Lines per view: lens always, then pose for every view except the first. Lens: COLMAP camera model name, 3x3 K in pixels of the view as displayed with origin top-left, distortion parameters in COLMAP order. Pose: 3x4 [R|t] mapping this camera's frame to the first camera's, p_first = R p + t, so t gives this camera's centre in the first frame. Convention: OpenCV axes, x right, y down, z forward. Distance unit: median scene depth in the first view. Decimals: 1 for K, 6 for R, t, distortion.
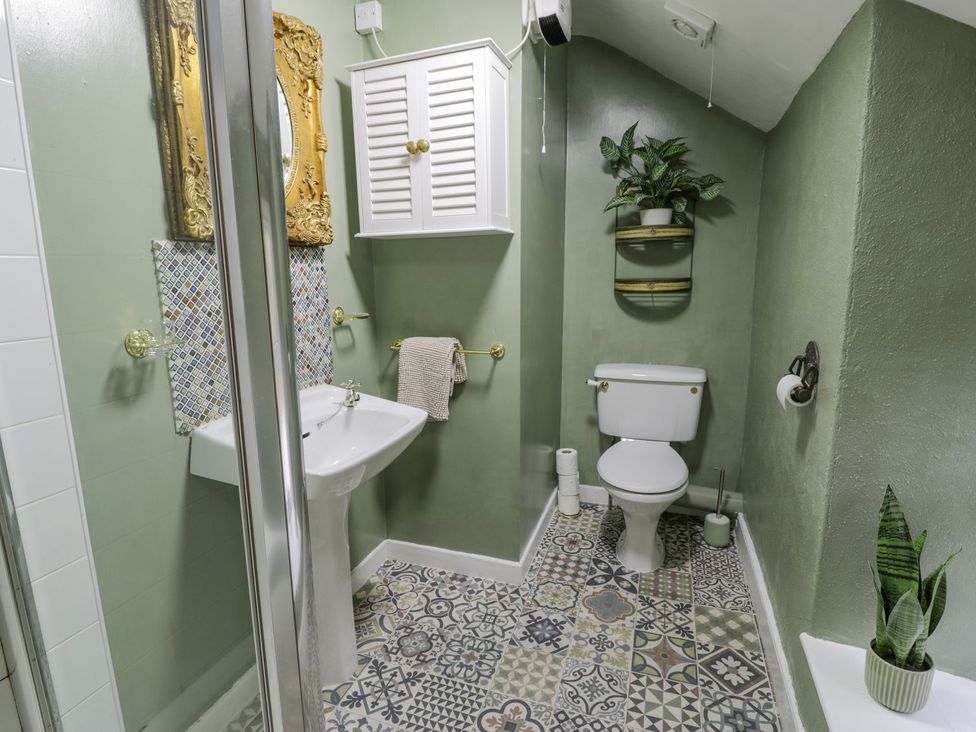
lens RADIAL K [[506.8, 0, 484.3], [0, 506.8, 365.7], [0, 0, 1]] dist [-0.000483, -0.013267]
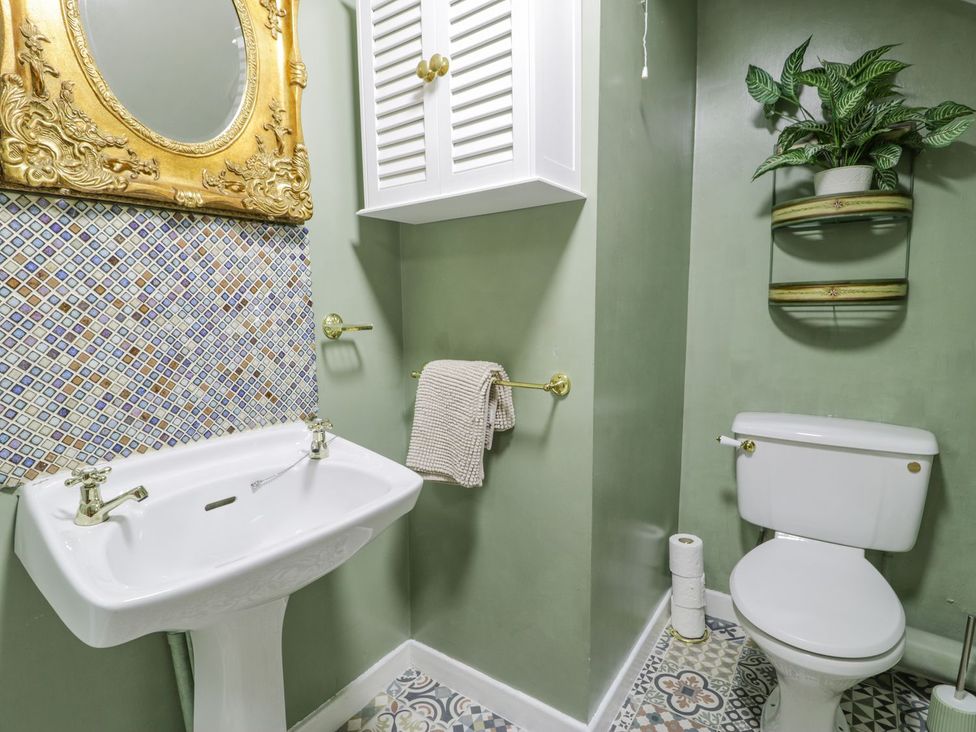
lens RADIAL K [[506.8, 0, 484.3], [0, 506.8, 365.7], [0, 0, 1]] dist [-0.000483, -0.013267]
pose [[0.962198, 0.032440, -0.270412, 0.105971], [-0.050231, 0.996986, -0.059133, -0.010667], [0.267679, 0.070481, 0.960927, 0.356702]]
